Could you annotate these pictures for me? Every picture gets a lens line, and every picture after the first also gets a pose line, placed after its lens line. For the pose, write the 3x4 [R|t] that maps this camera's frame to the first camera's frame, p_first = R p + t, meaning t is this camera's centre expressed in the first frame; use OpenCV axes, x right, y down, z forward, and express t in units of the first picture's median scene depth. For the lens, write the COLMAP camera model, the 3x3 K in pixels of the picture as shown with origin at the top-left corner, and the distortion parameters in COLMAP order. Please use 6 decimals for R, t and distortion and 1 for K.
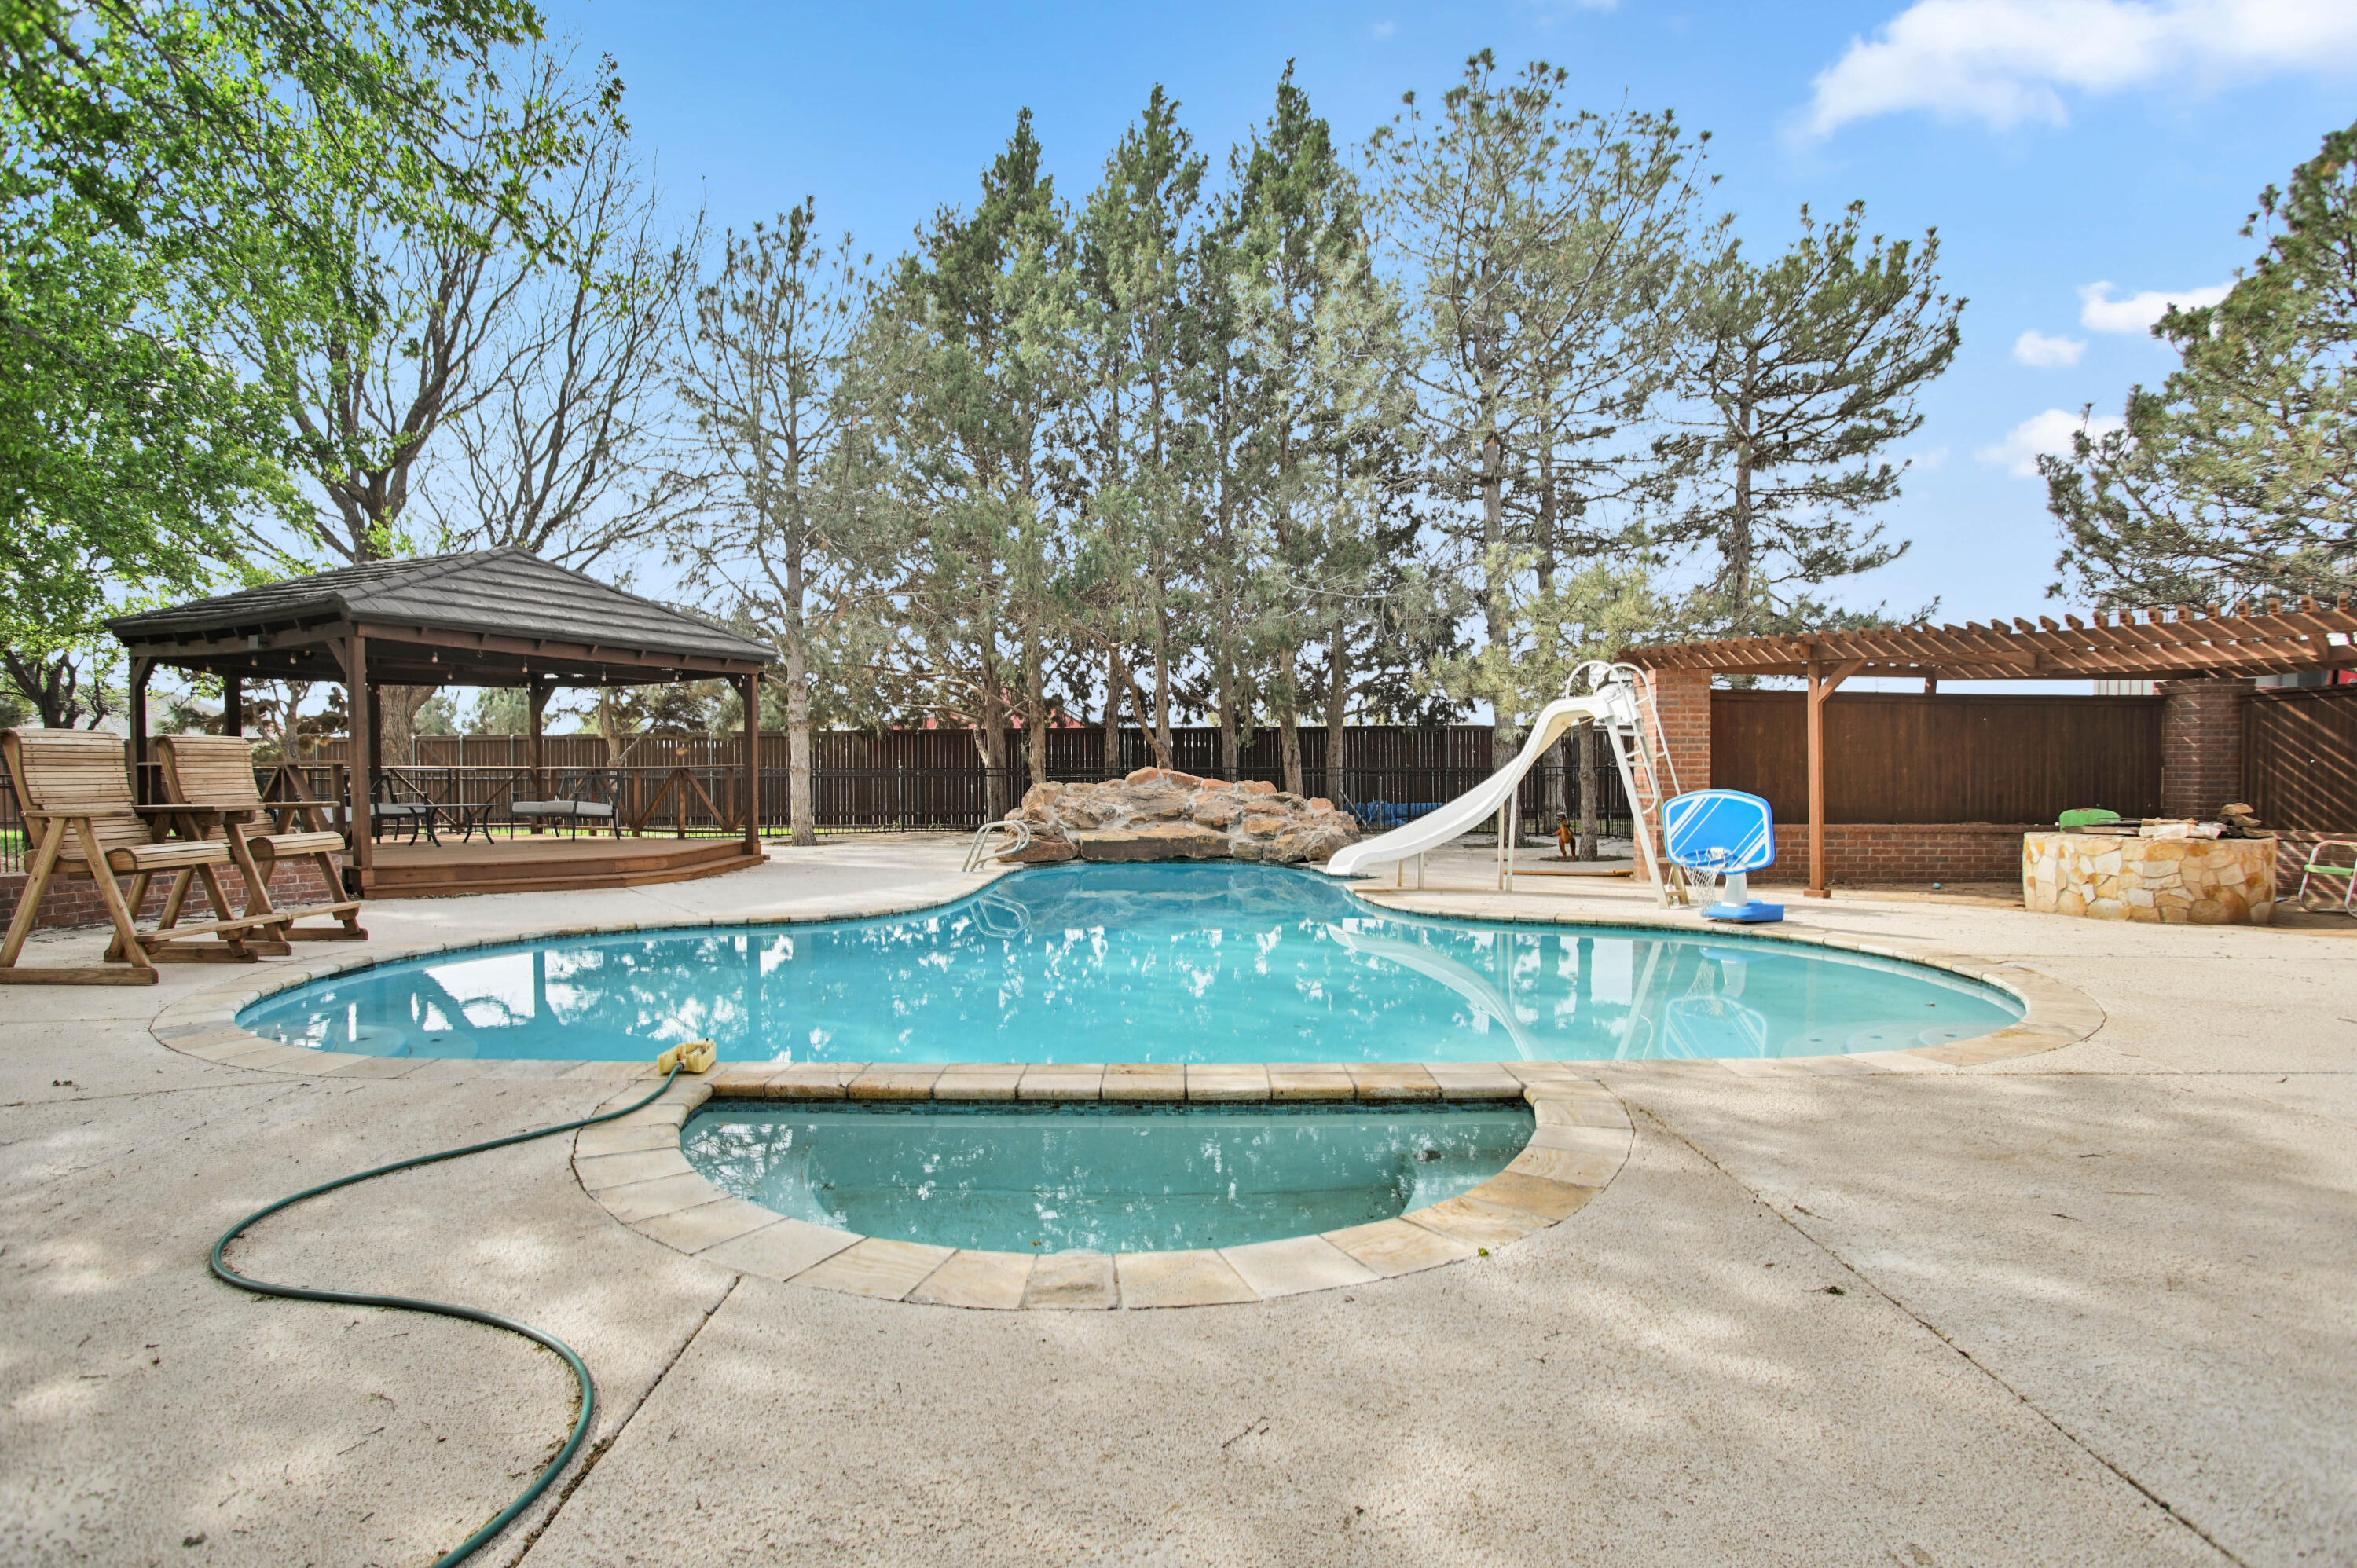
lens RADIAL K [[1173.5, 0, 1165.7], [0, 1173.5, 780.7], [0, 0, 1]] dist [-0.101504, 0.054829]
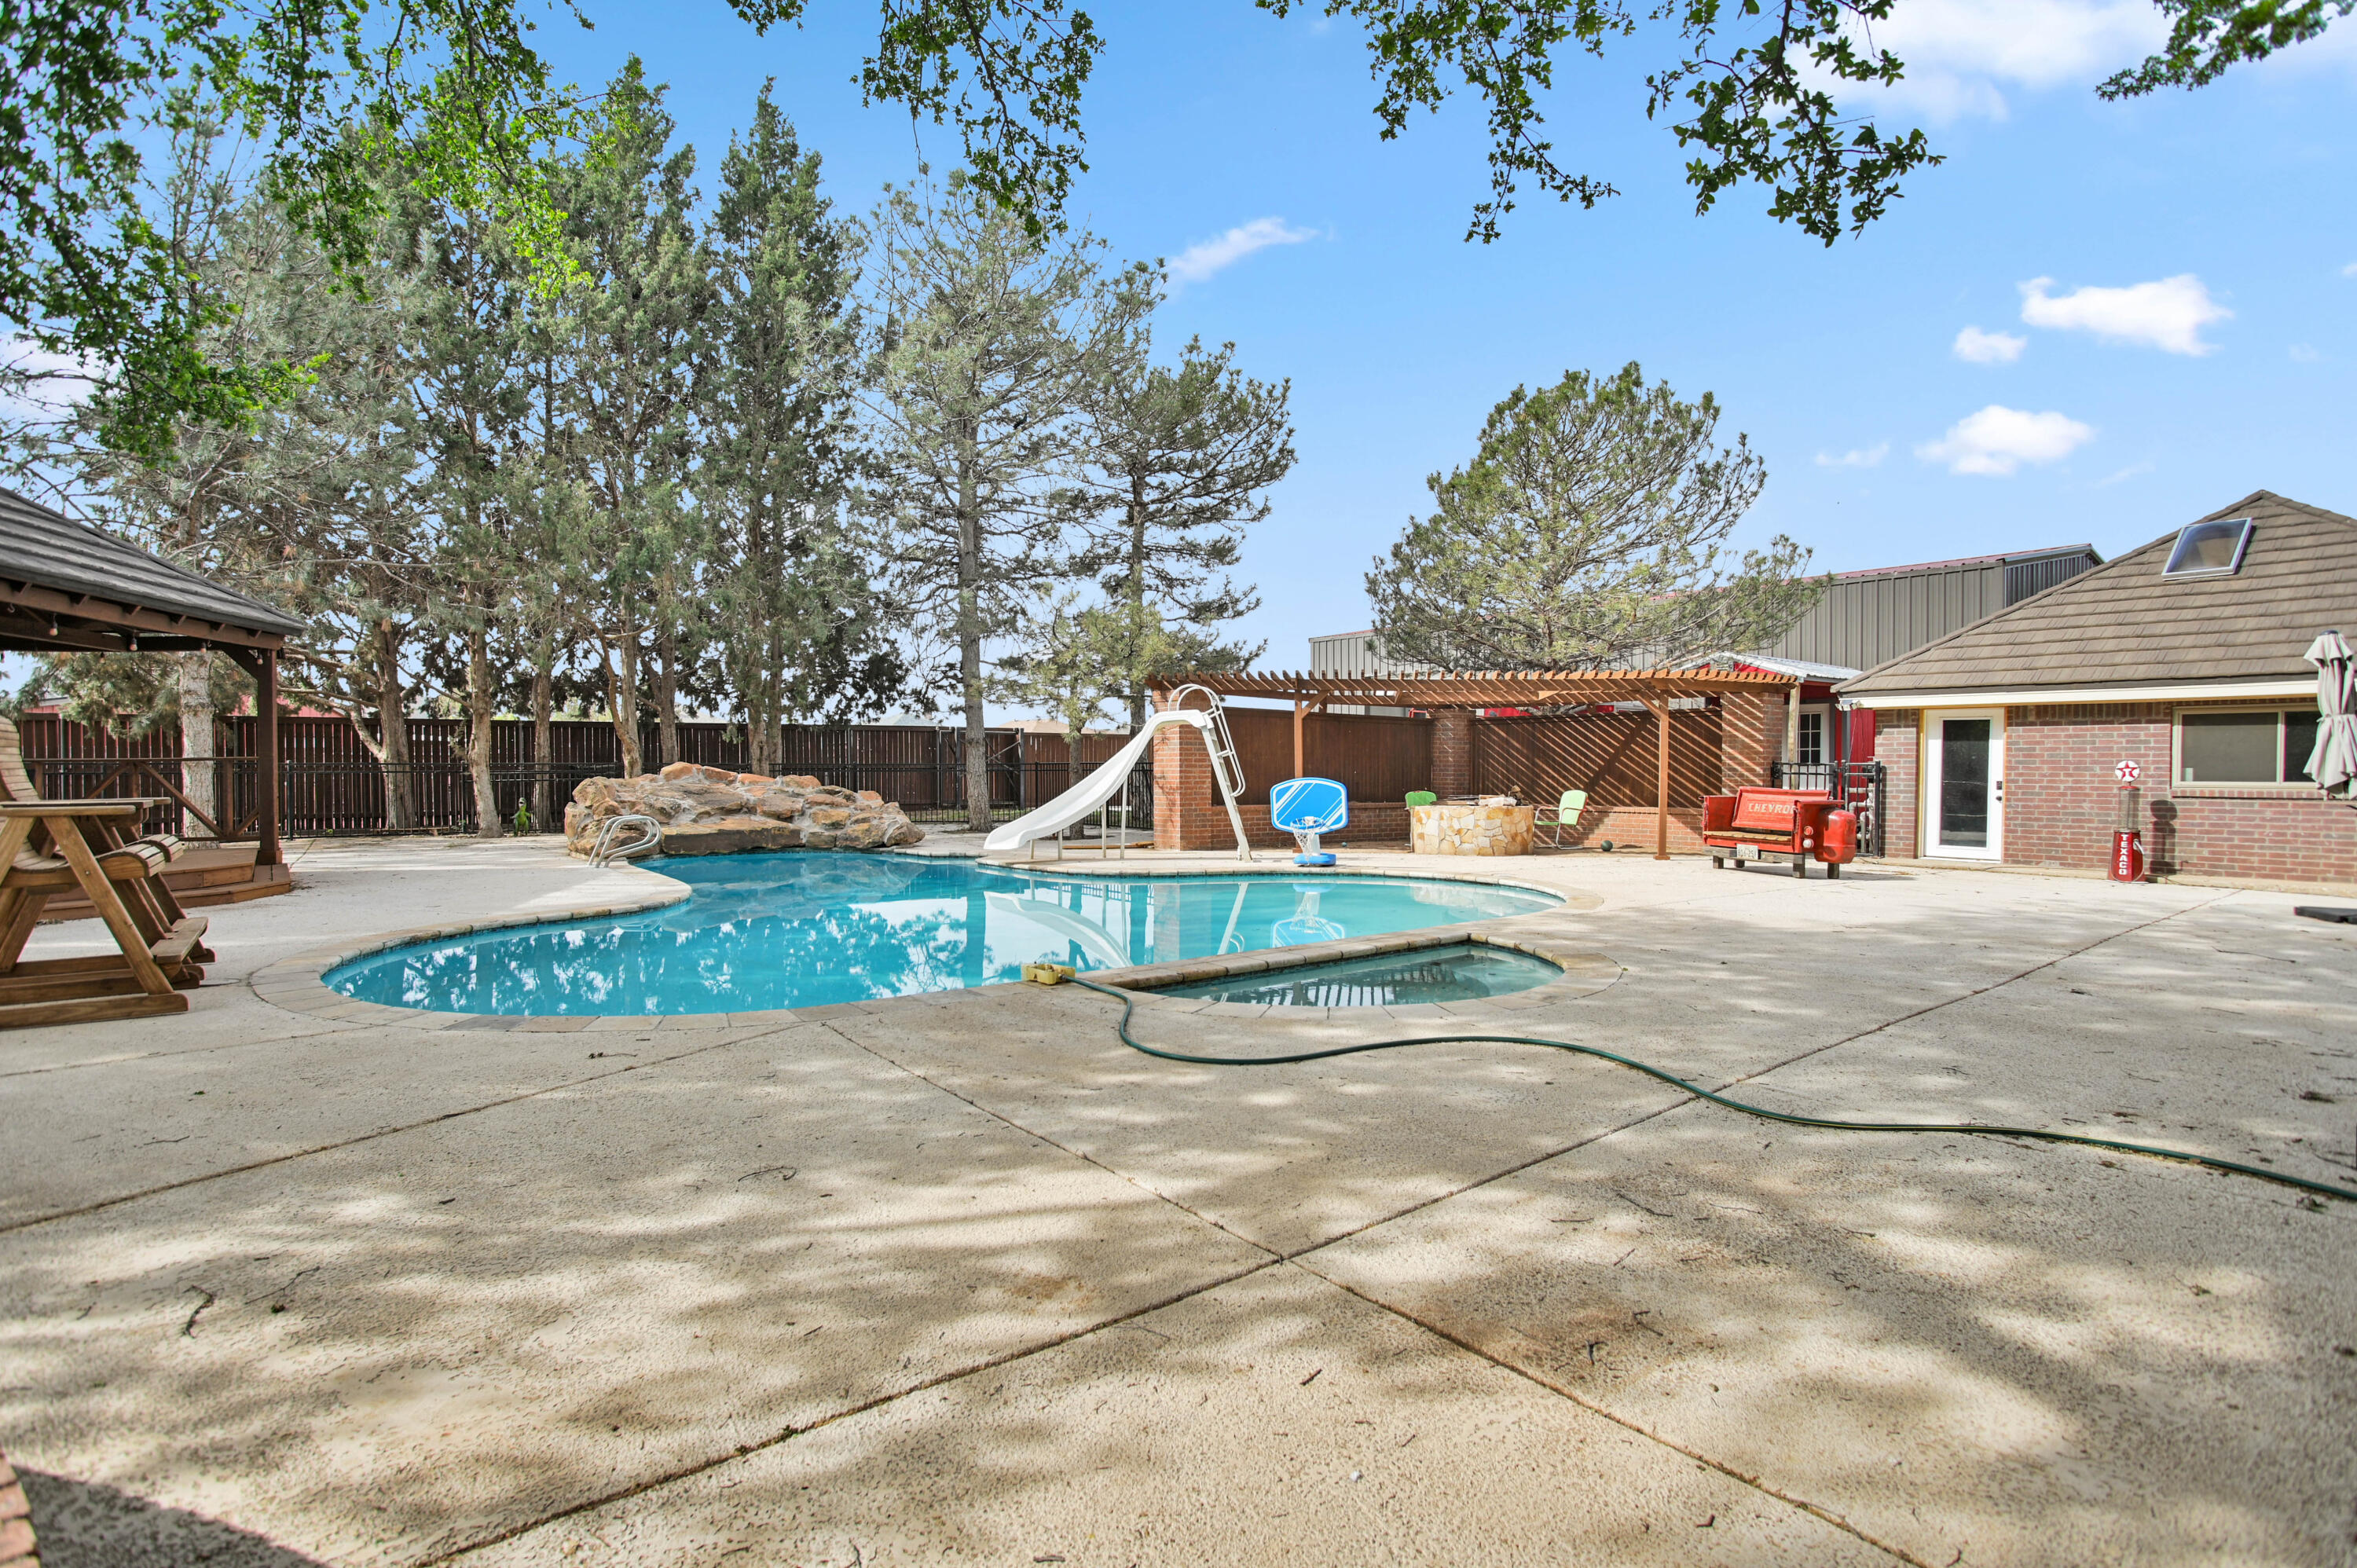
lens RADIAL K [[1169.2, 0, 1176.3], [0, 1169.2, 757.4], [0, 0, 1]] dist [-0.056832, 0.019630]
pose [[0.786731, 0.006746, 0.617259, -0.348622], [0.004501, 0.999851, -0.016664, 0.003284], [-0.617280, 0.015889, 0.786583, -0.051946]]
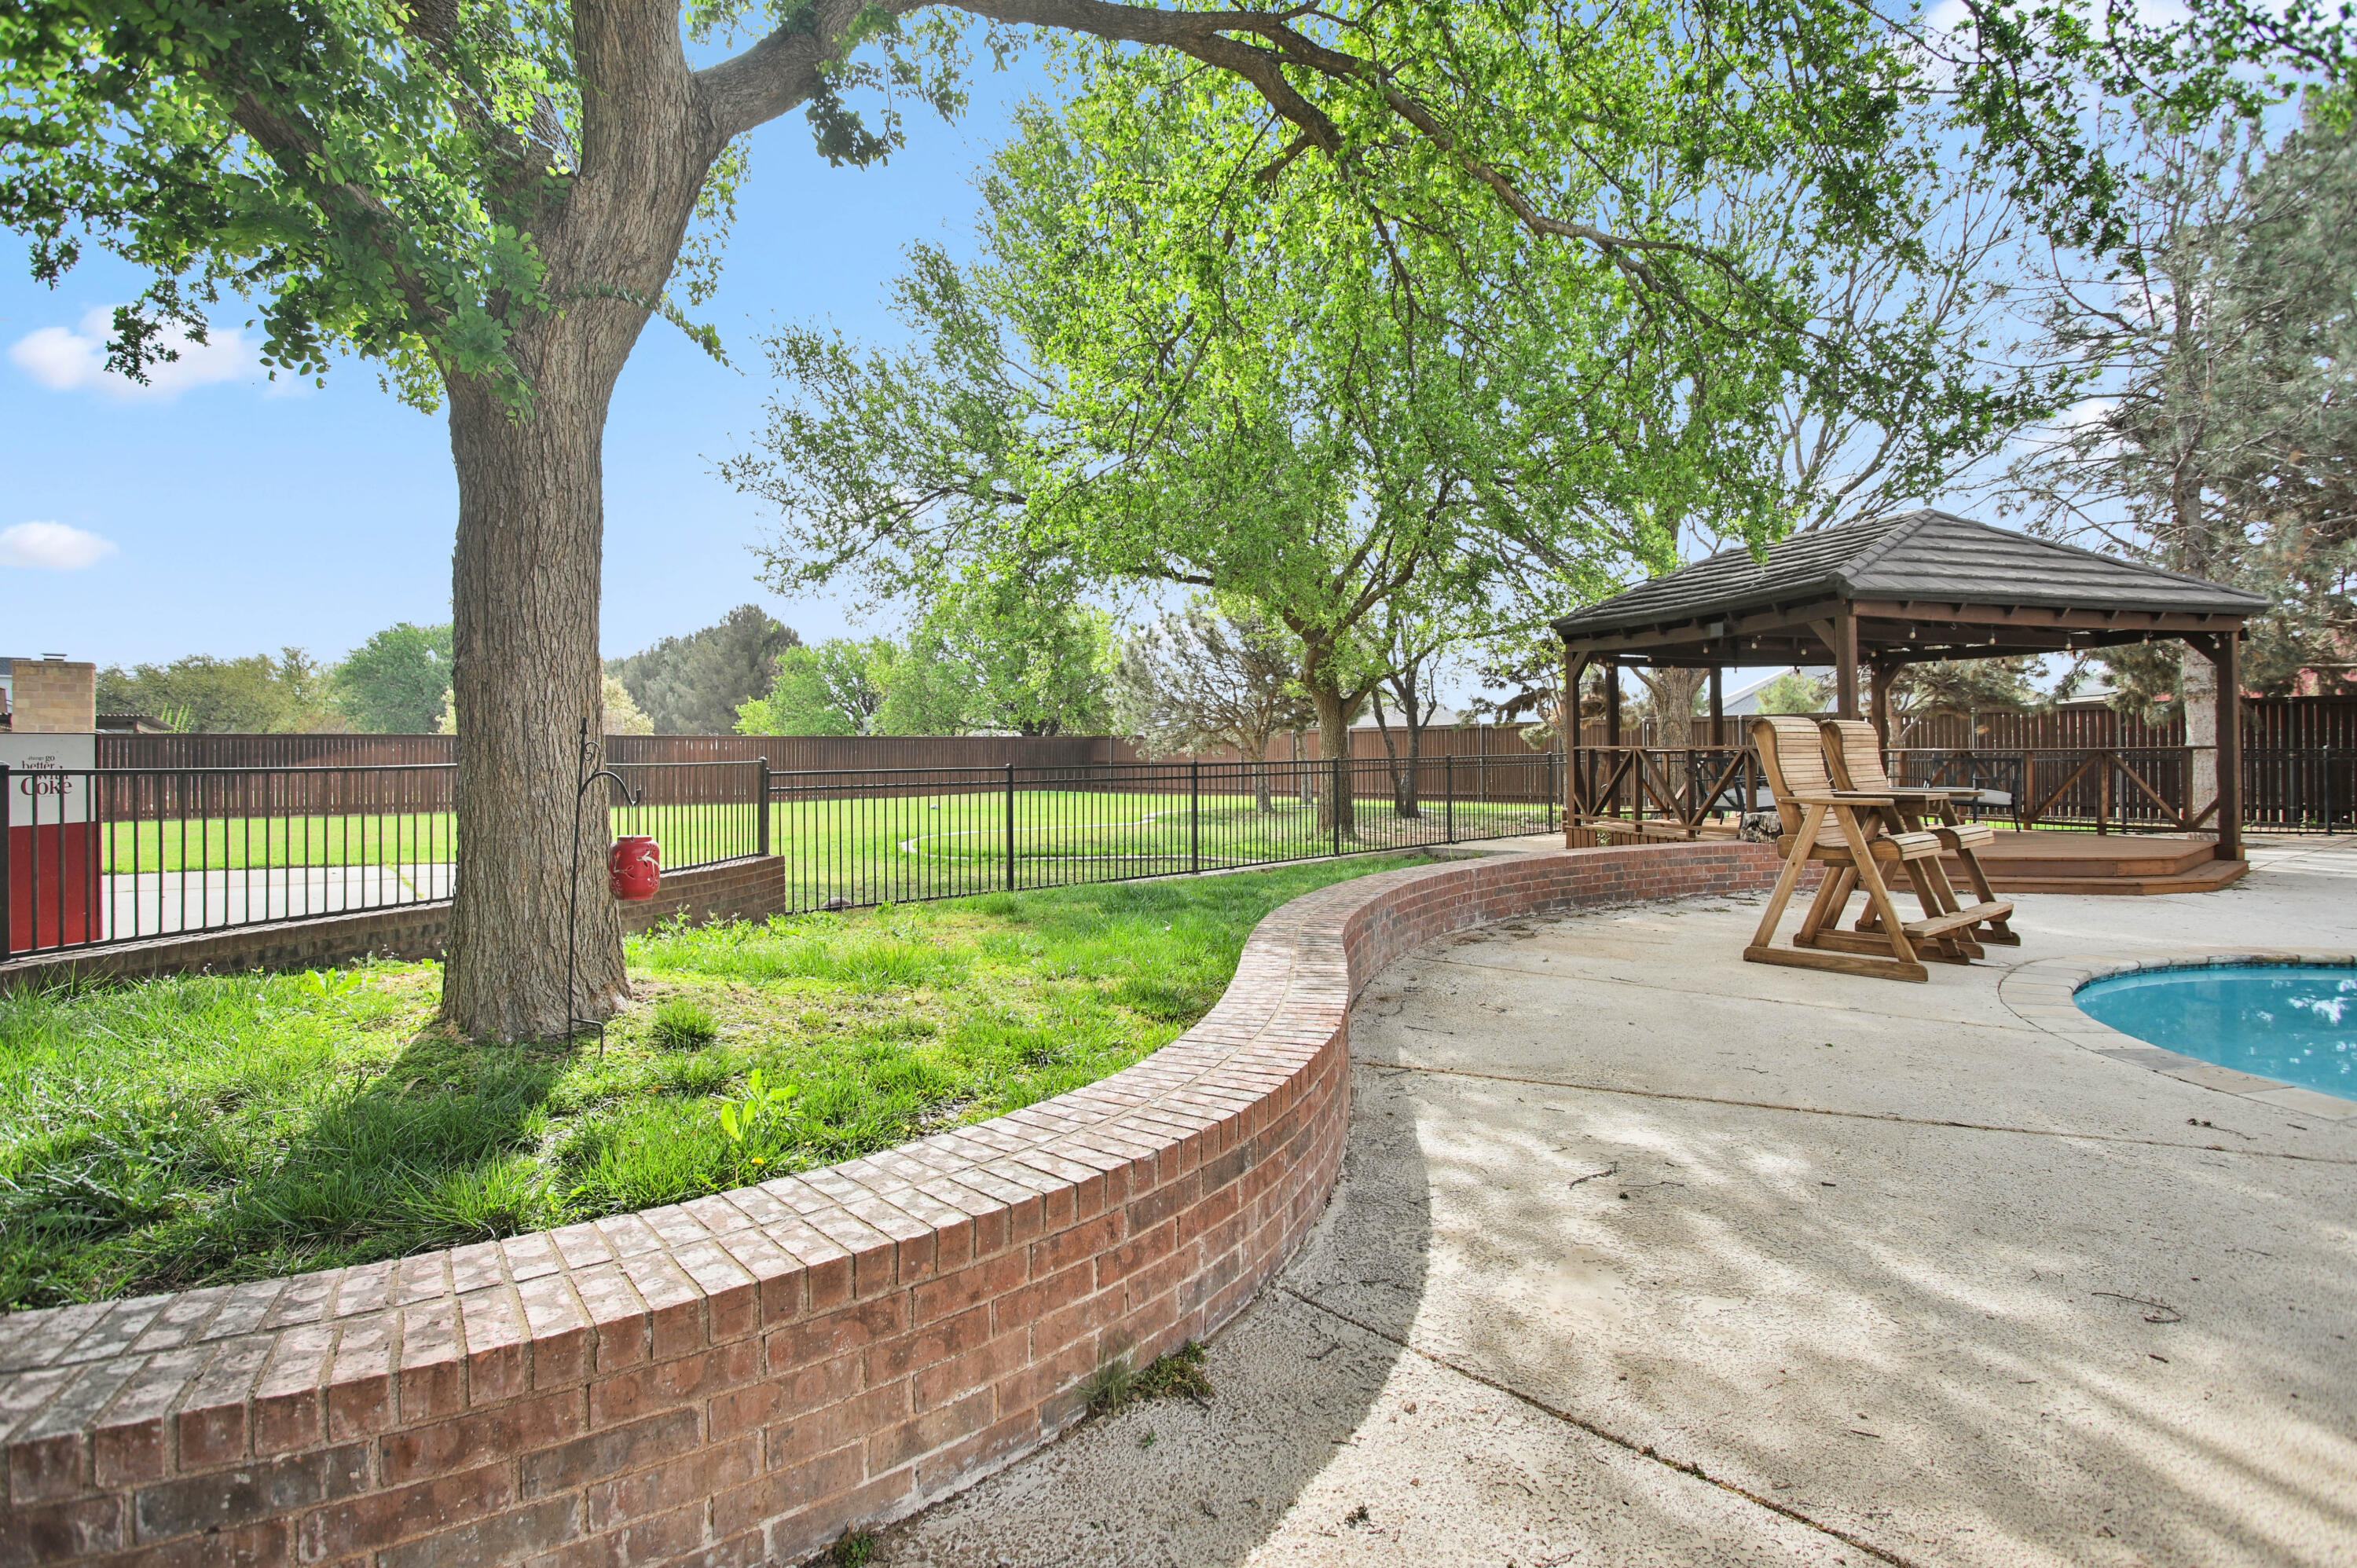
lens RADIAL K [[1169.2, 0, 1176.3], [0, 1169.2, 757.4], [0, 0, 1]] dist [-0.056832, 0.019630]
pose [[0.655276, 0.000537, -0.755390, -0.246237], [-0.002313, 0.999996, -0.001296, -0.003074], [0.755386, 0.002596, 0.655275, -0.050995]]
